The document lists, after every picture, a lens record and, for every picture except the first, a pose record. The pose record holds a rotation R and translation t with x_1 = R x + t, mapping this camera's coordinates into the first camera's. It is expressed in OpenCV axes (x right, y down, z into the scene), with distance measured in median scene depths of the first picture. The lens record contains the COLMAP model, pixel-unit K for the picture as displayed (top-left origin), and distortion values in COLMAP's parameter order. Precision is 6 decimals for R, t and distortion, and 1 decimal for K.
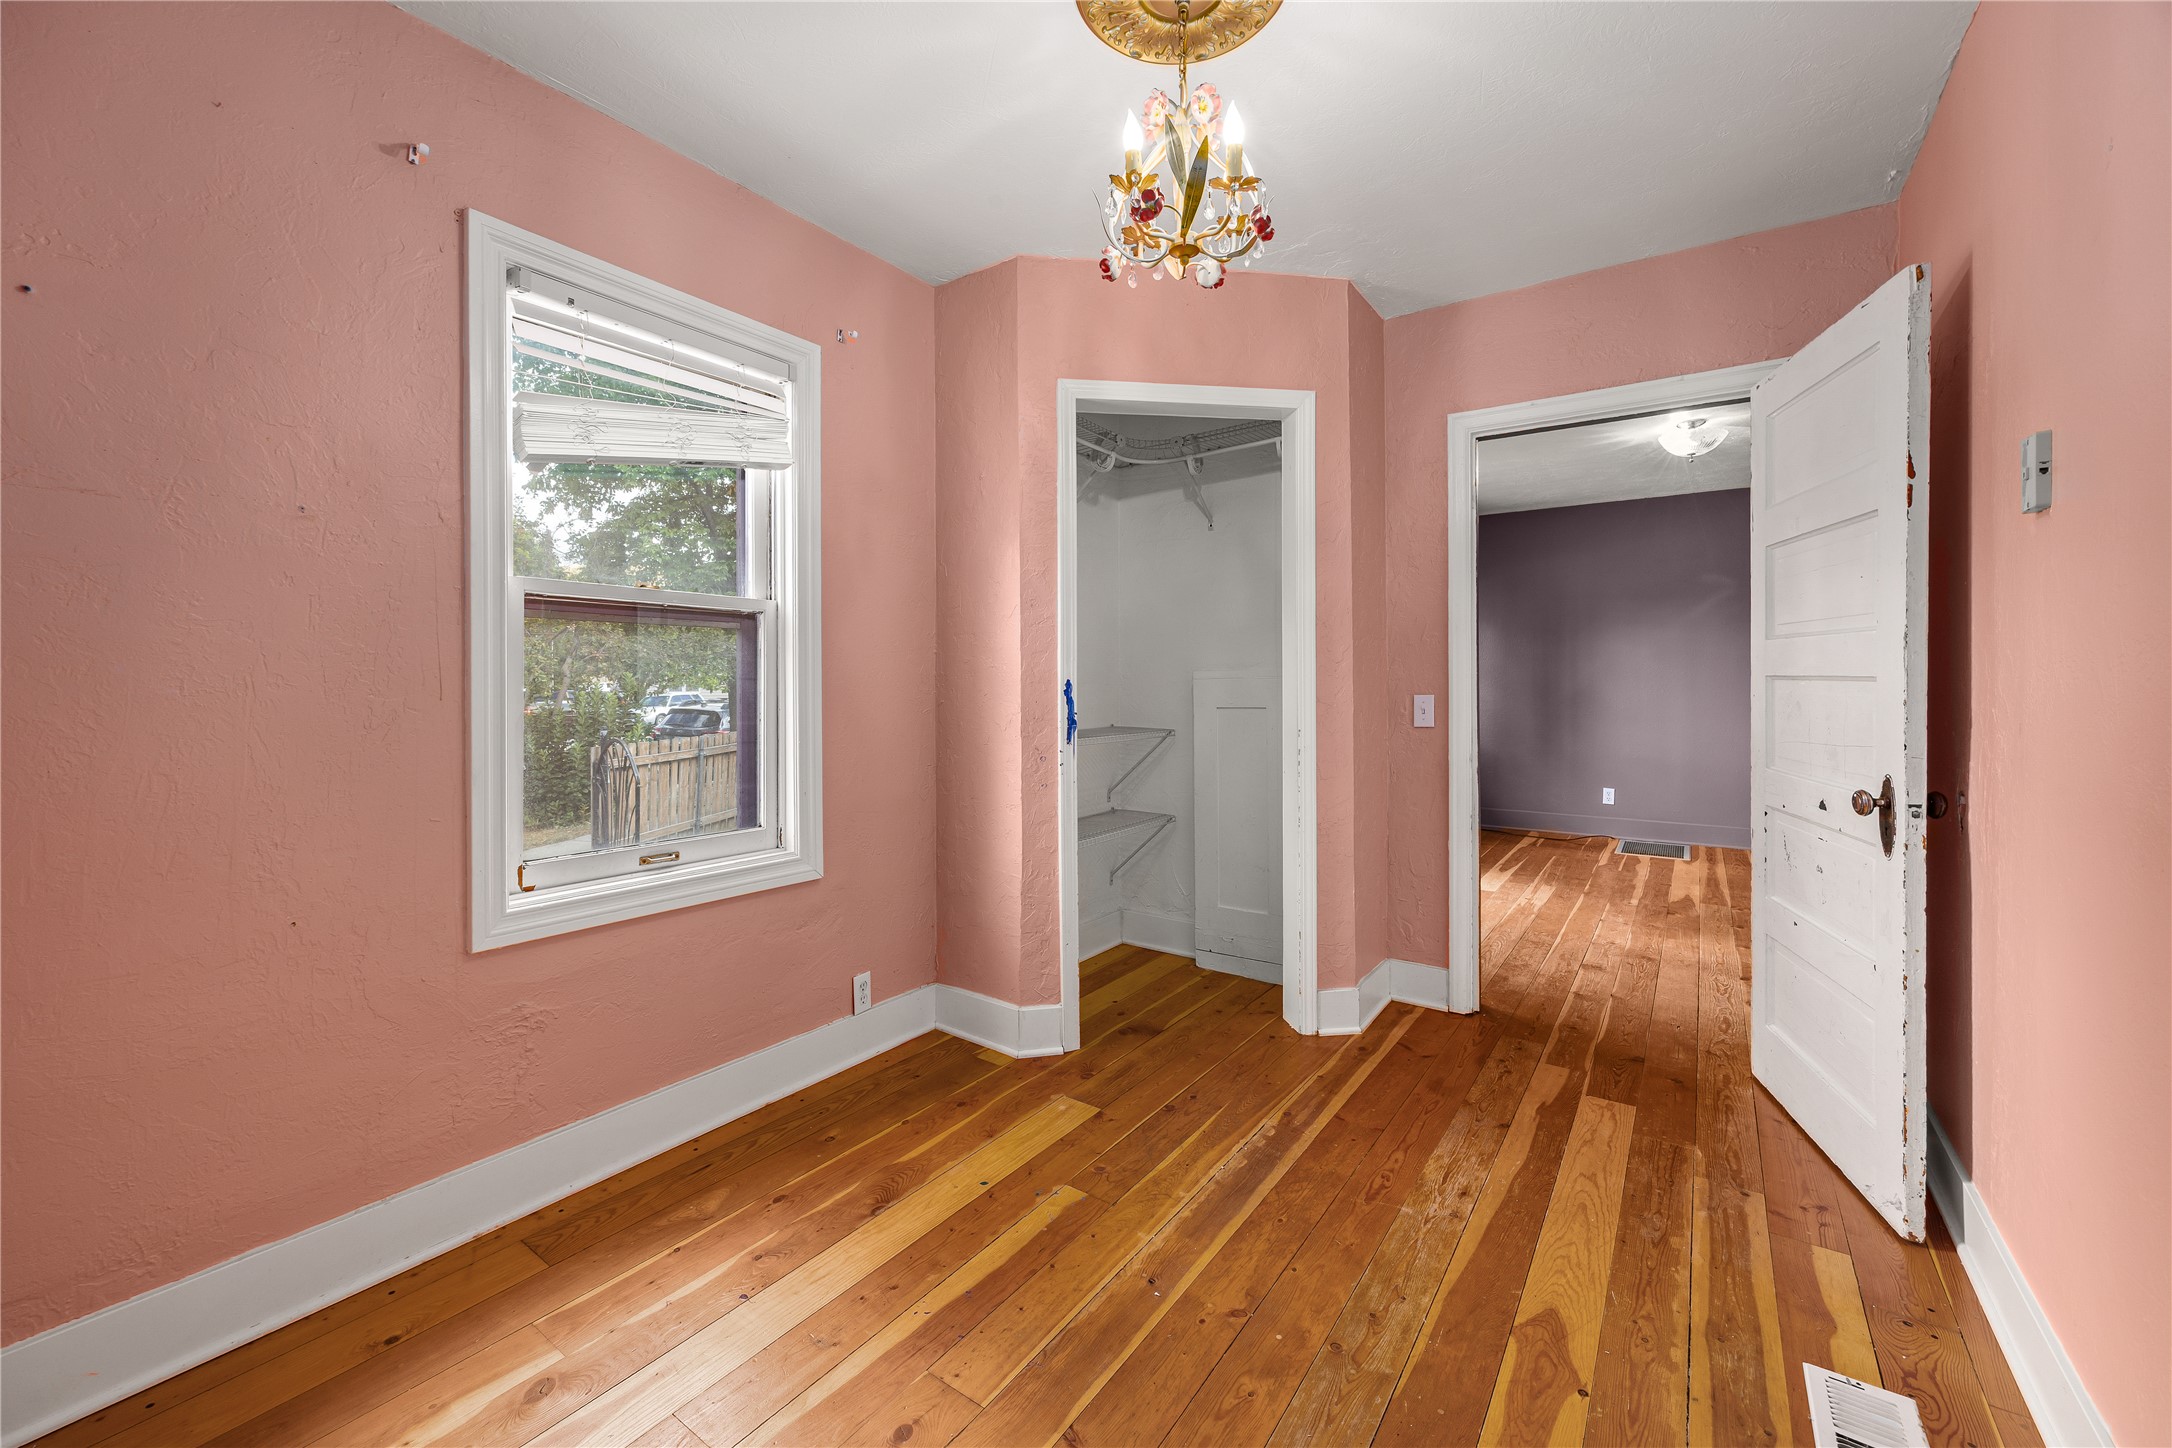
lens RADIAL K [[839.2, 0, 1087.3], [0, 839.2, 717.9], [0, 0, 1]] dist [-0.001394, -0.000213]
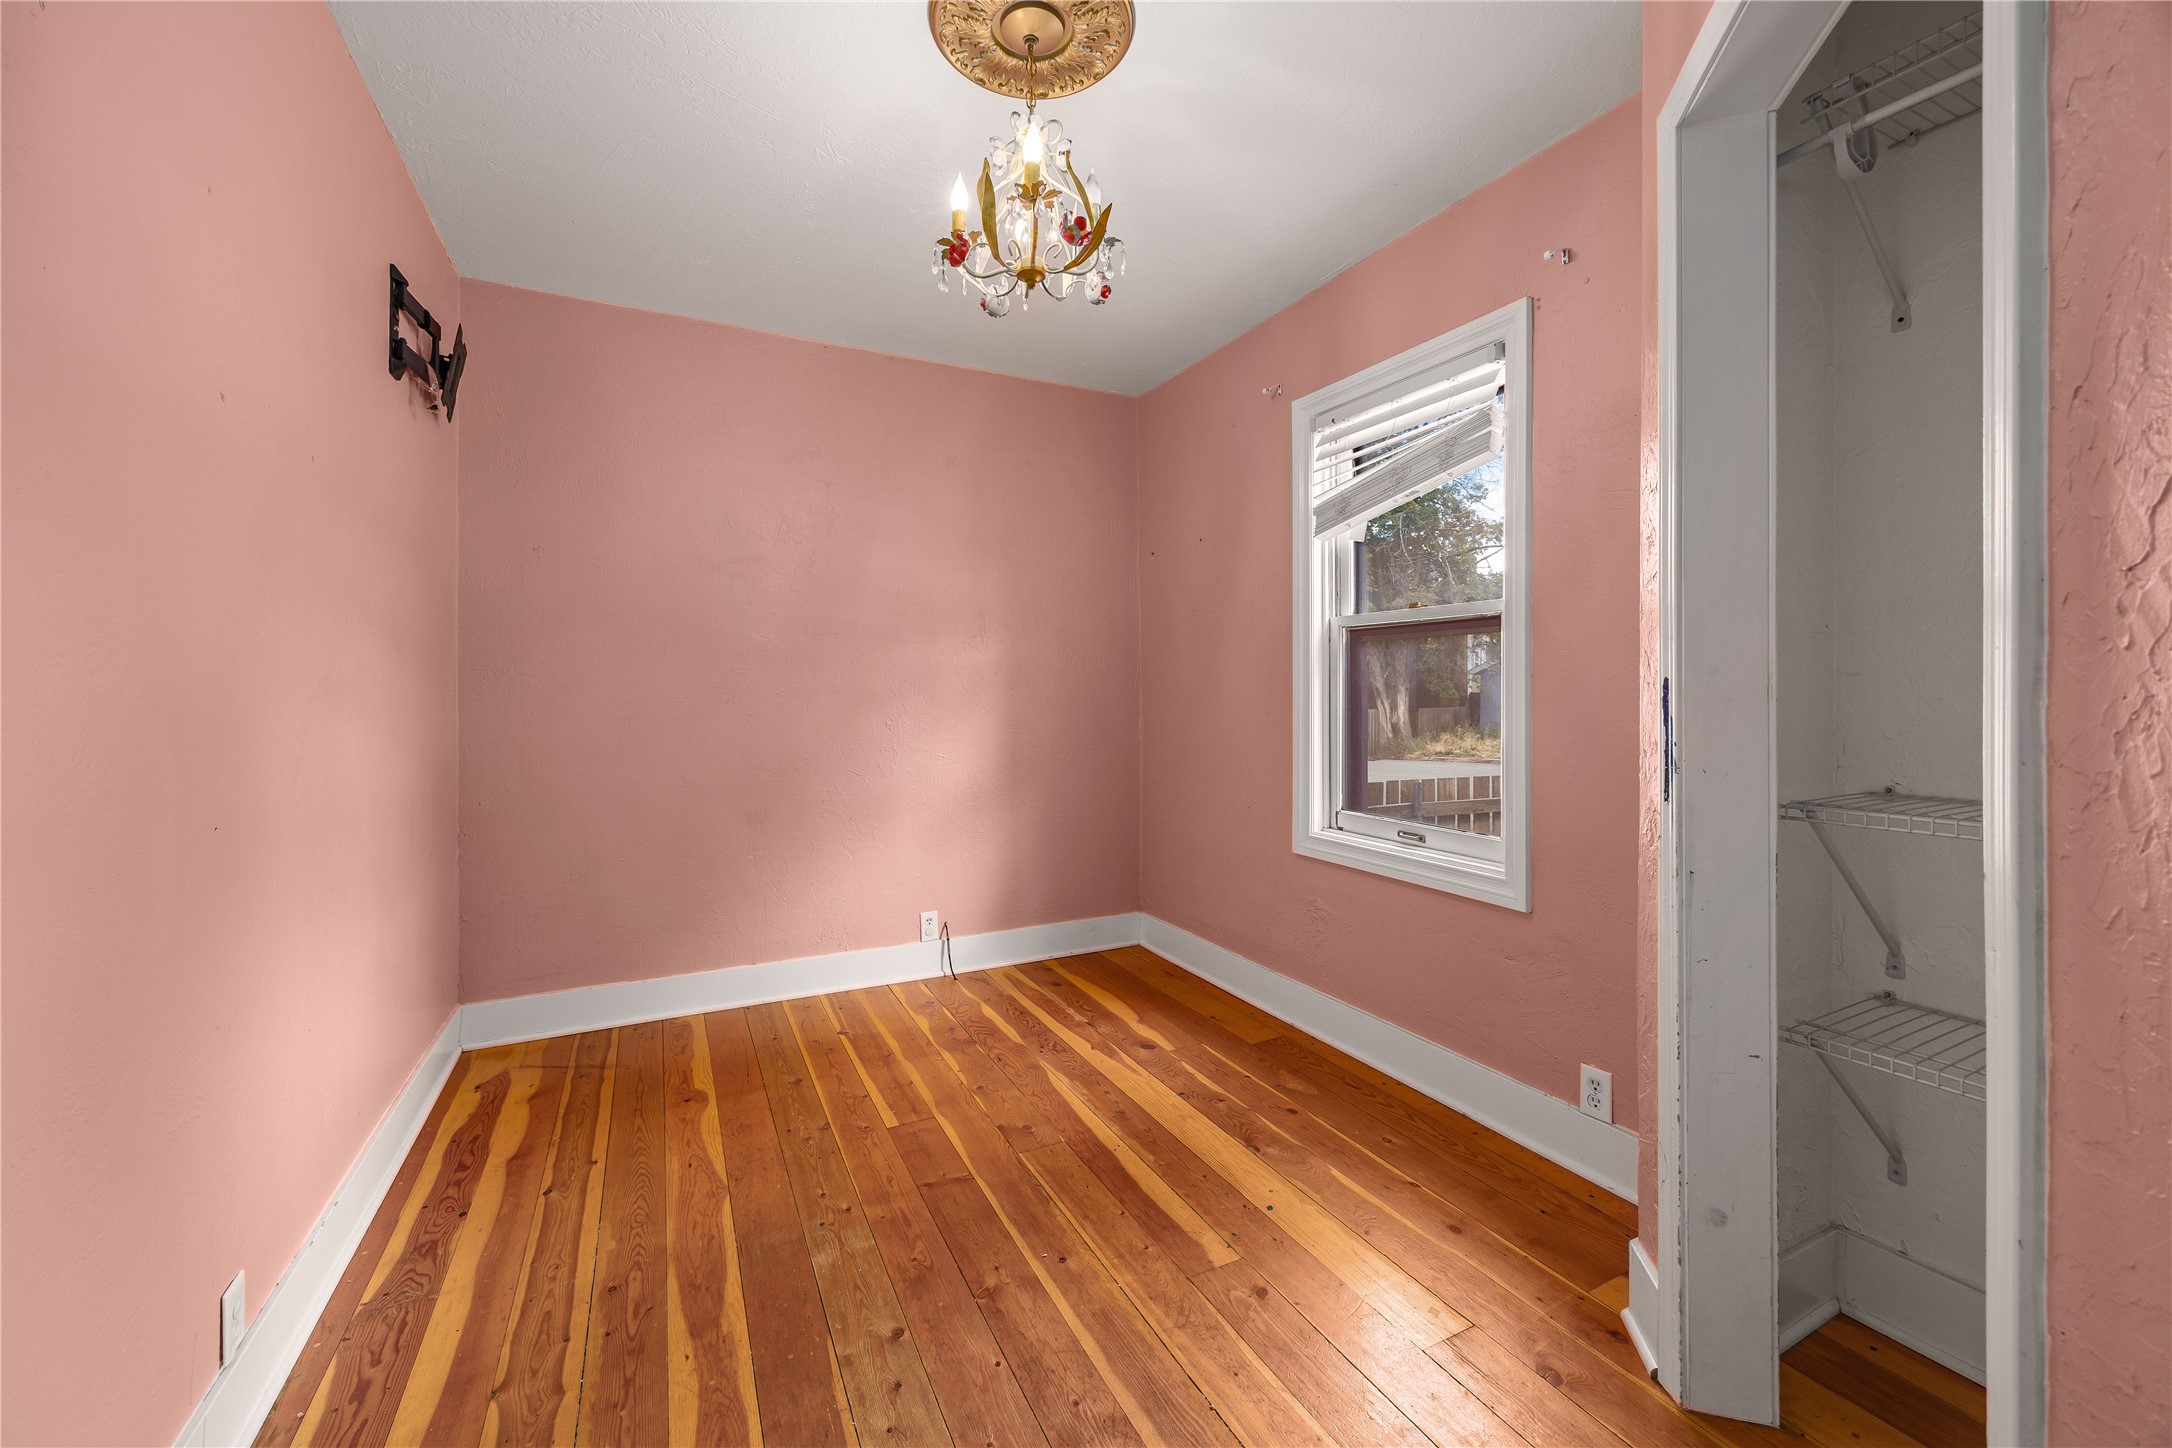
lens RADIAL K [[839.2, 0, 1087.3], [0, 839.2, 717.9], [0, 0, 1]] dist [-0.001394, -0.000213]
pose [[-0.455782, 0.031078, -0.889549, 0.900760], [-0.030596, 0.998253, 0.050552, -0.053463], [0.889565, 0.050257, -0.454035, 1.359585]]
